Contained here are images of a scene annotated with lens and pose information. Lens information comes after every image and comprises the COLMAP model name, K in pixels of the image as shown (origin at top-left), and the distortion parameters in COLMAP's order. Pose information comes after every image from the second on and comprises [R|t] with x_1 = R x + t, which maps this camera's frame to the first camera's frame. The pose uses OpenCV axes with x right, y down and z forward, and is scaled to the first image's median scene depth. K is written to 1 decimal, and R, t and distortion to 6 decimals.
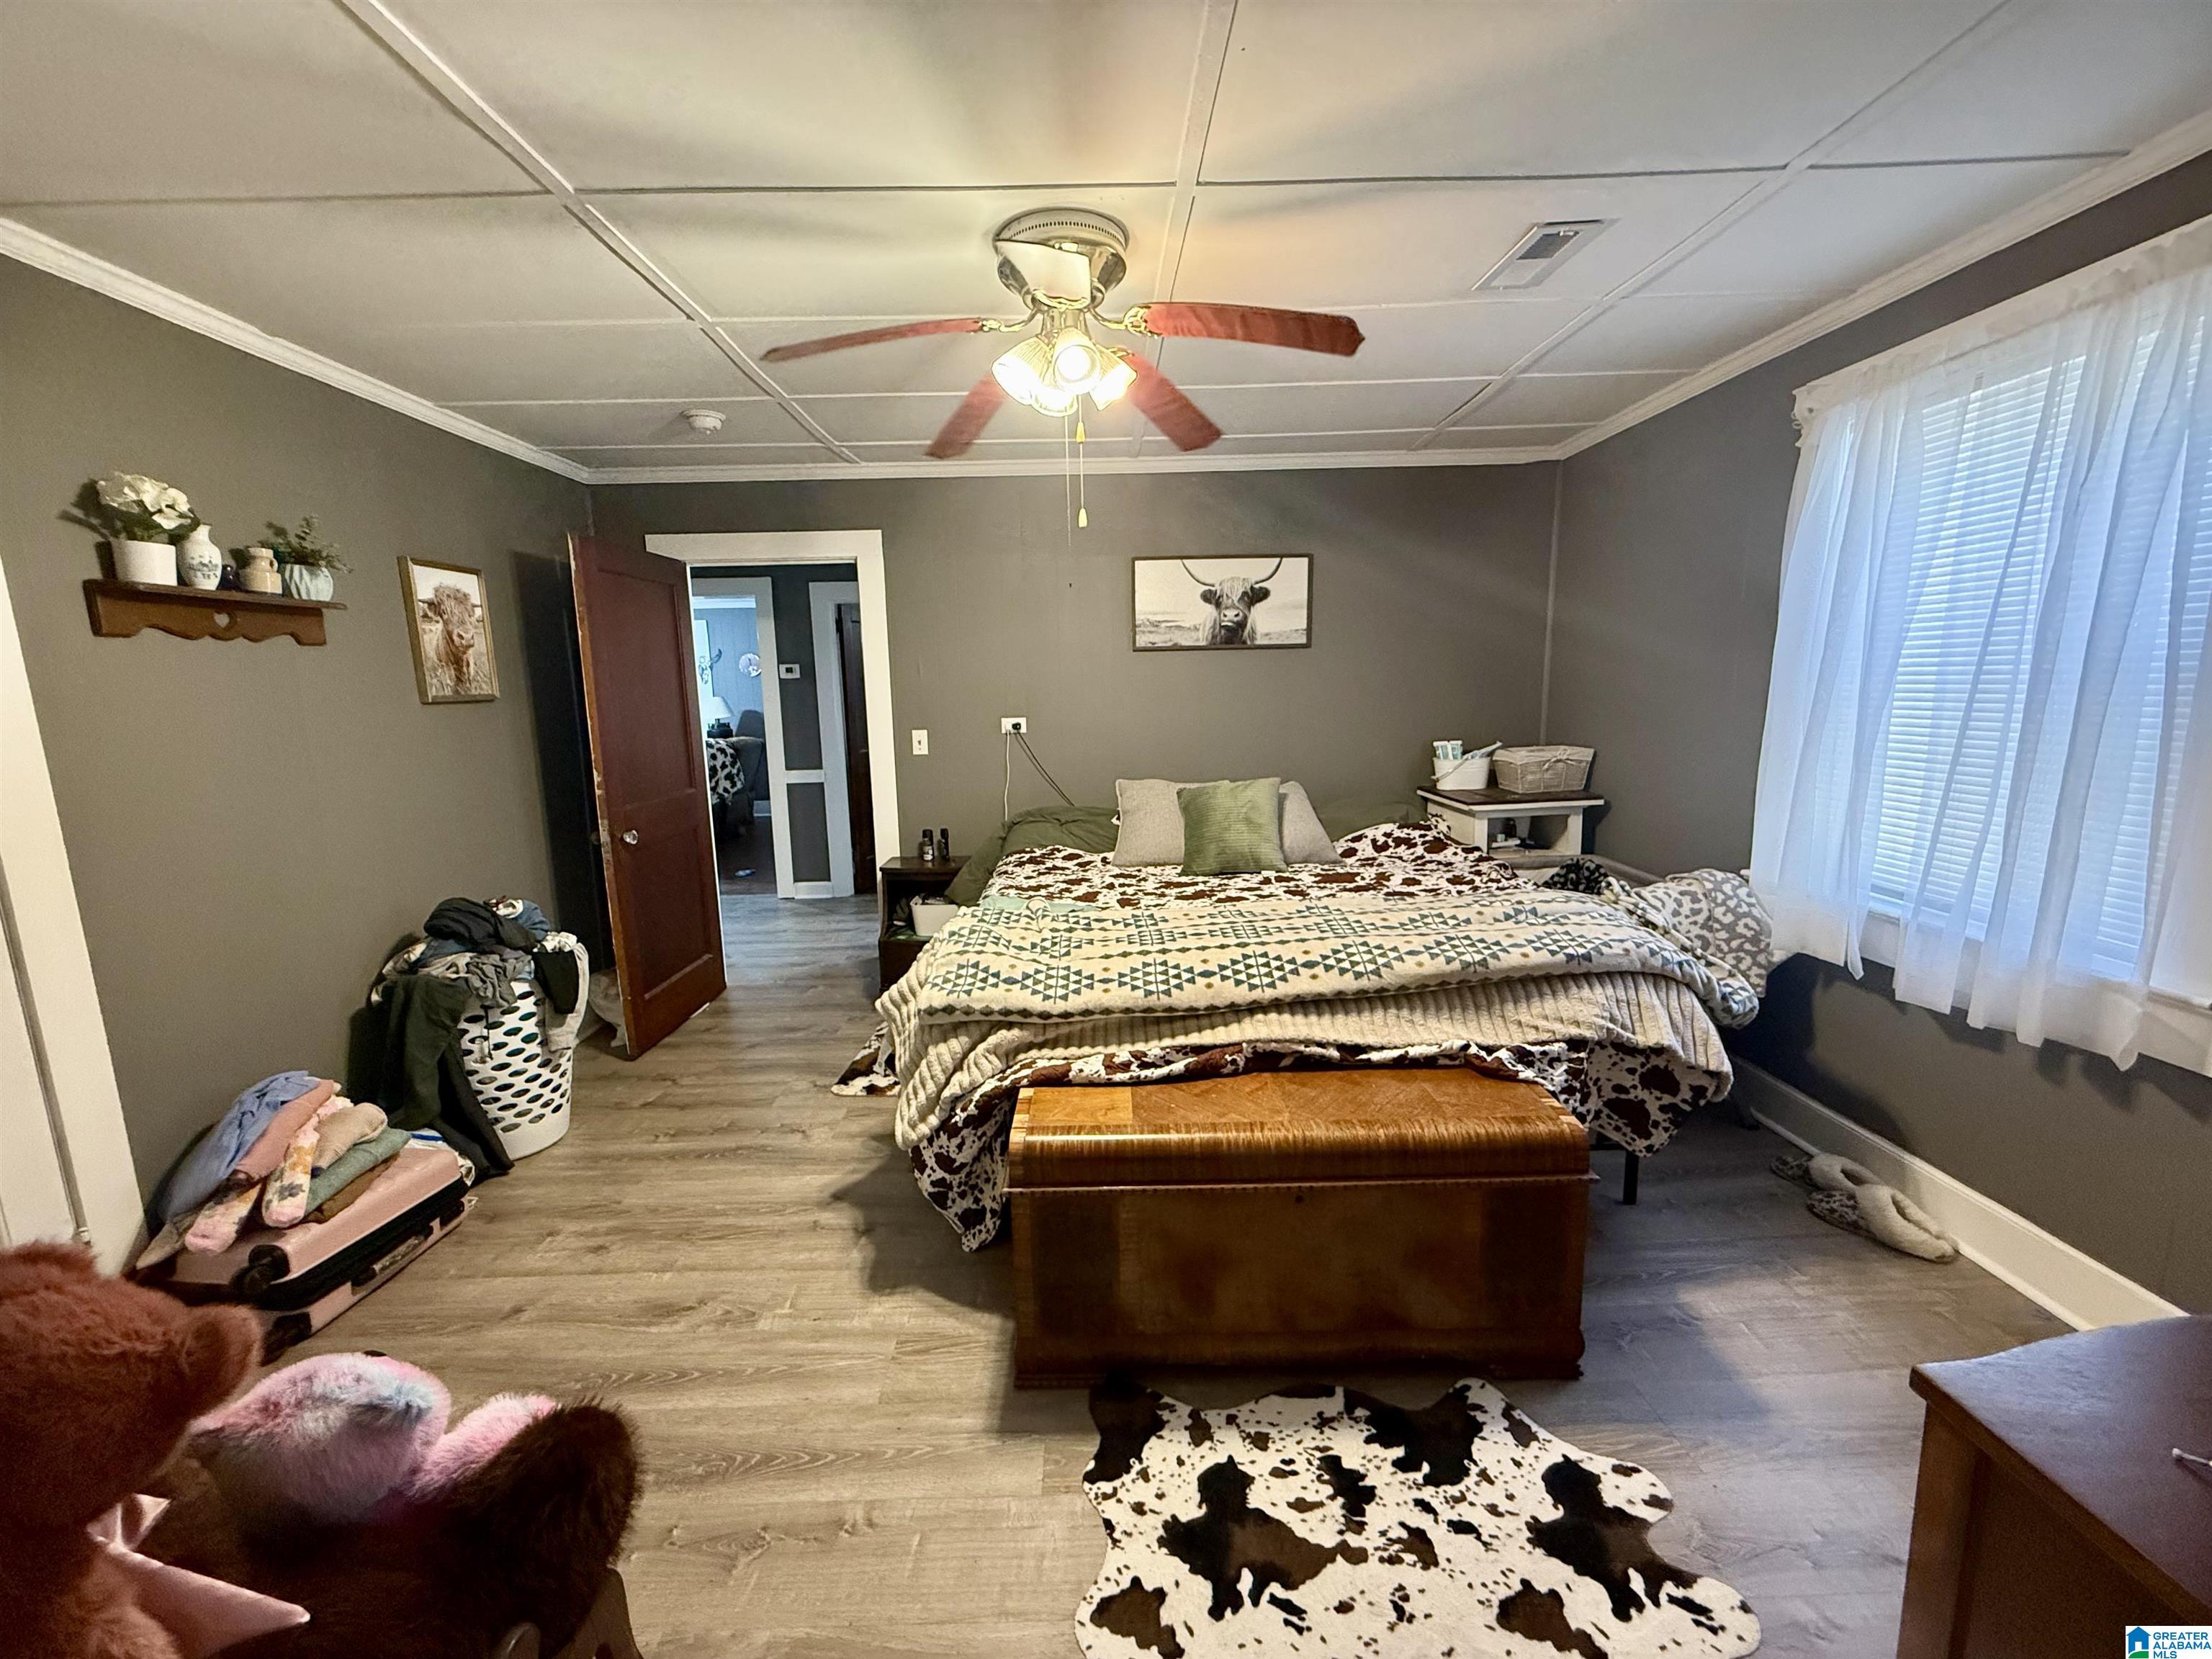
lens RADIAL K [[880.8, 0, 1102.8], [0, 880.8, 831.0], [0, 0, 1]] dist [-0.000194, 0.000207]
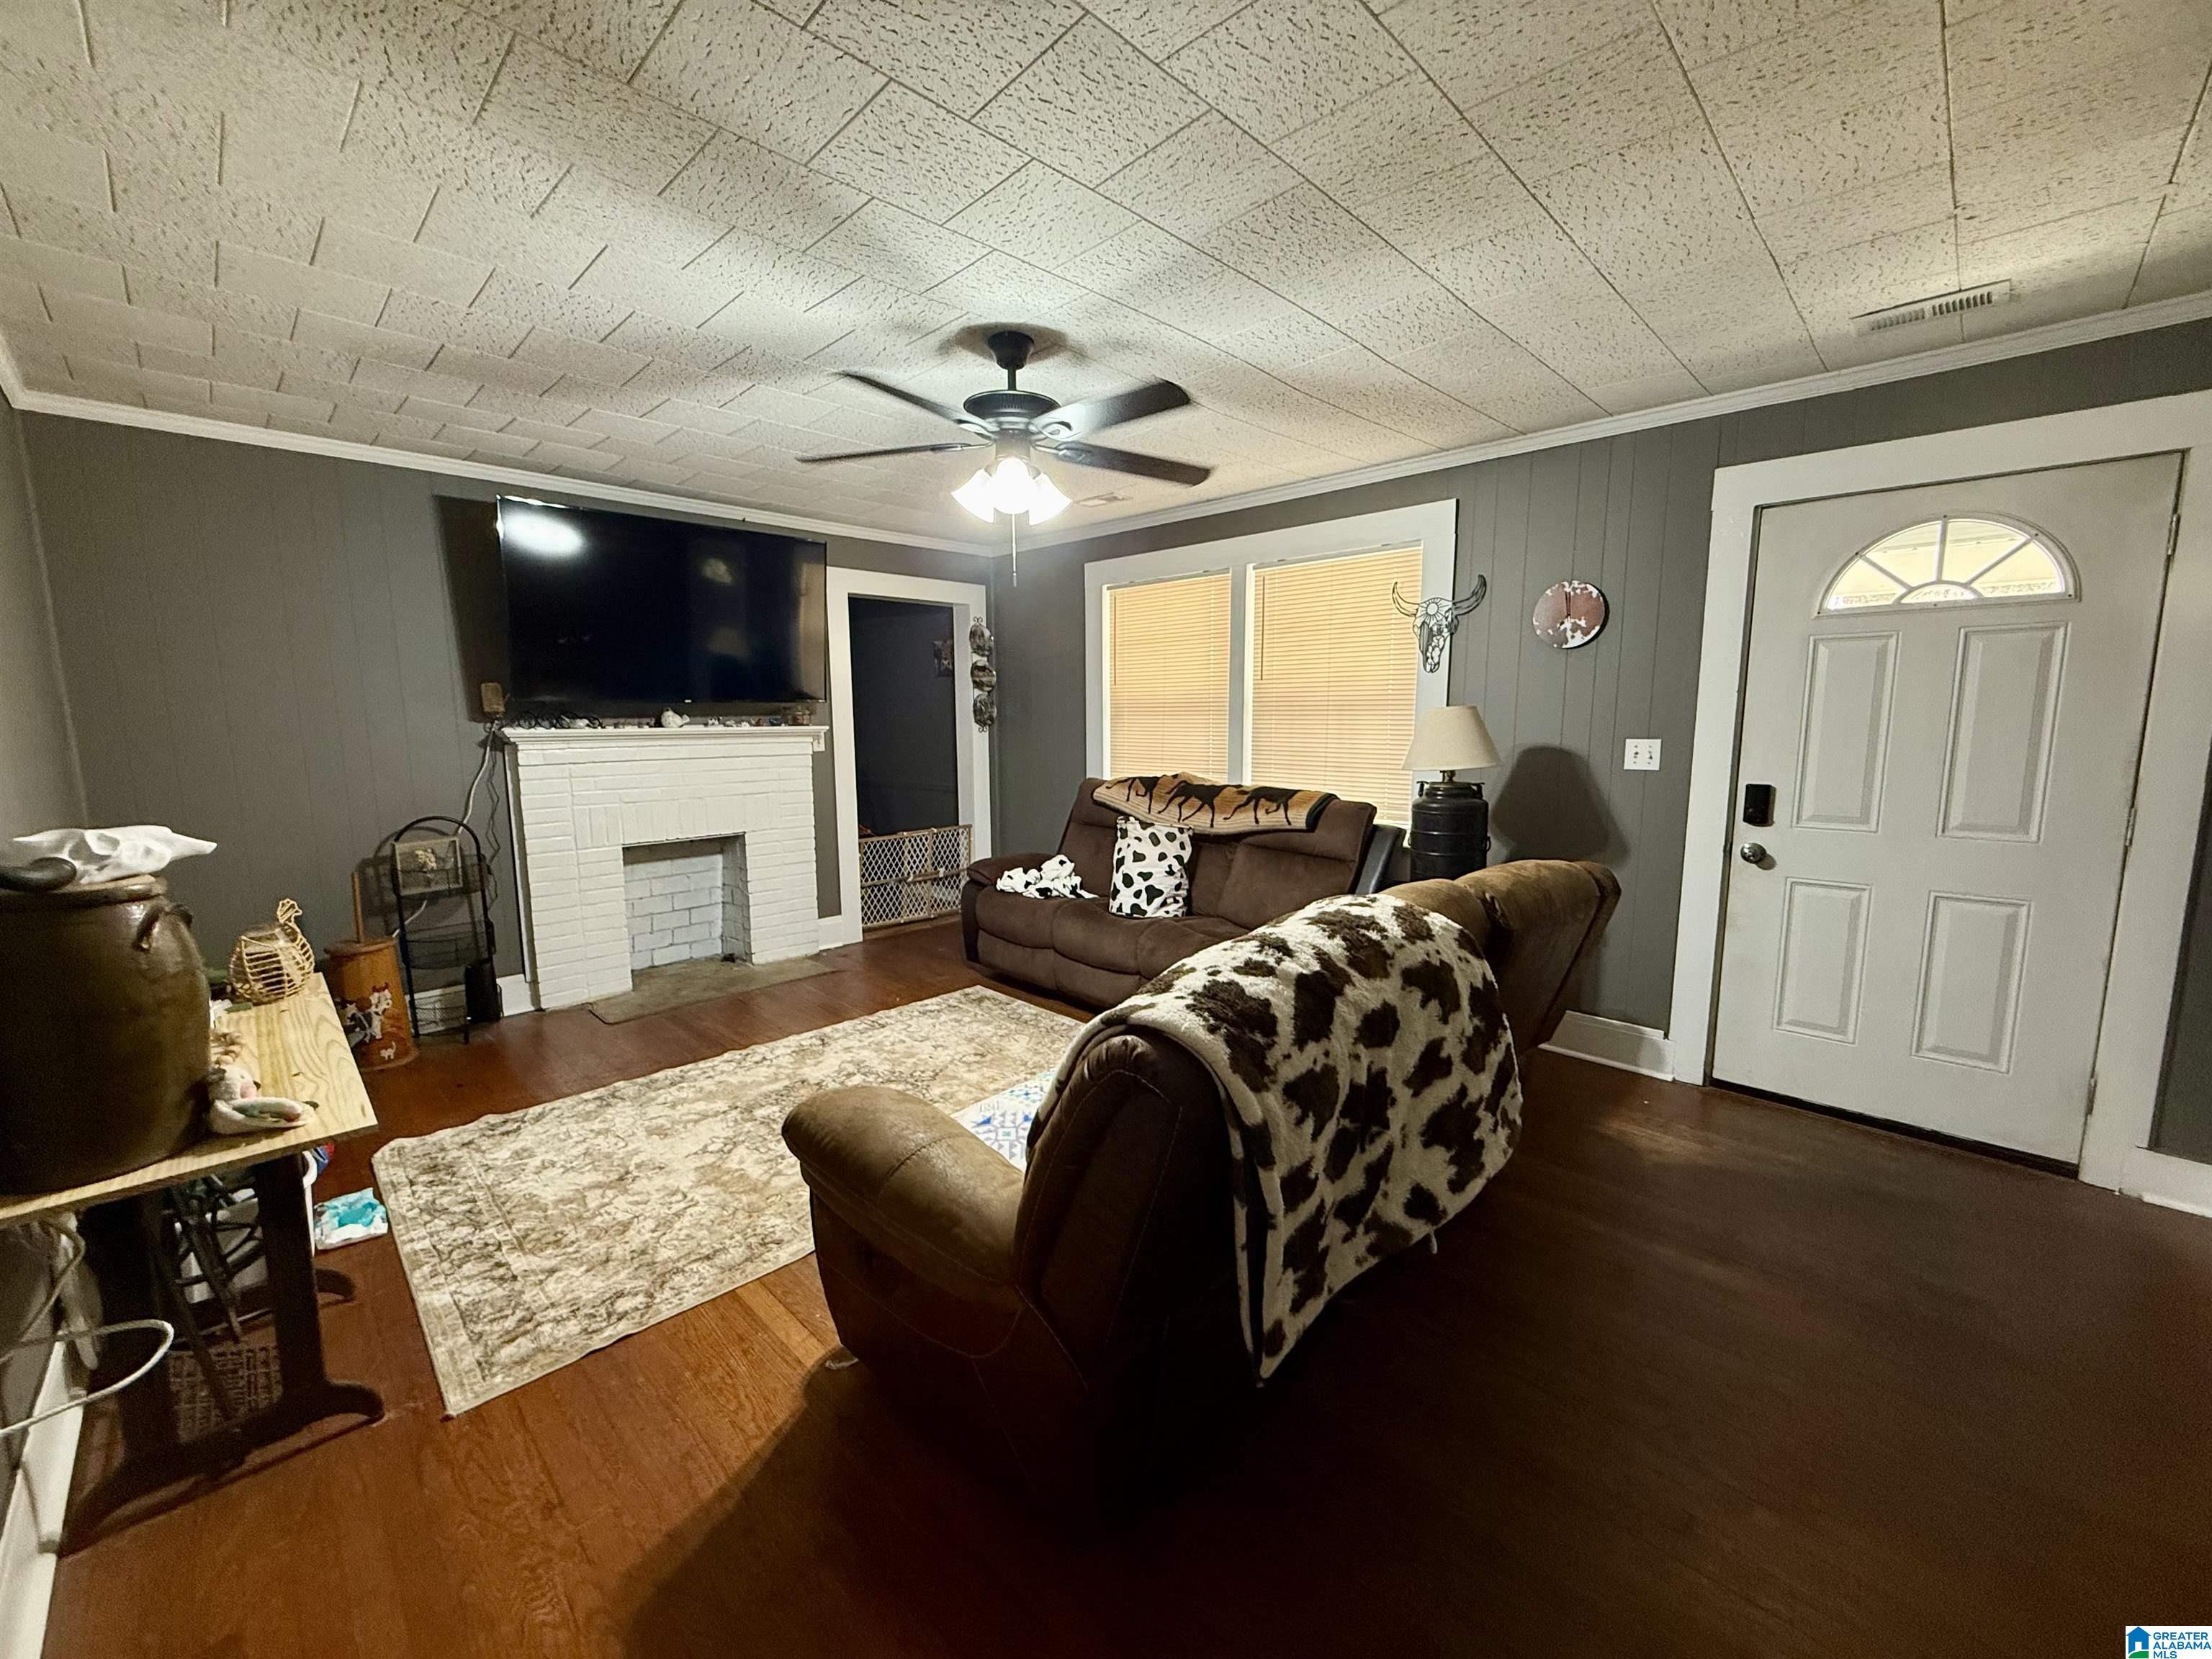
lens RADIAL K [[880.8, 0, 1102.8], [0, 880.8, 831.0], [0, 0, 1]] dist [-0.000194, 0.000207]
pose [[0.702724, 0.109791, -0.702940, -0.353369], [-0.125573, 0.991650, 0.029351, -0.120139], [0.700293, 0.067645, 0.710643, 0.816139]]
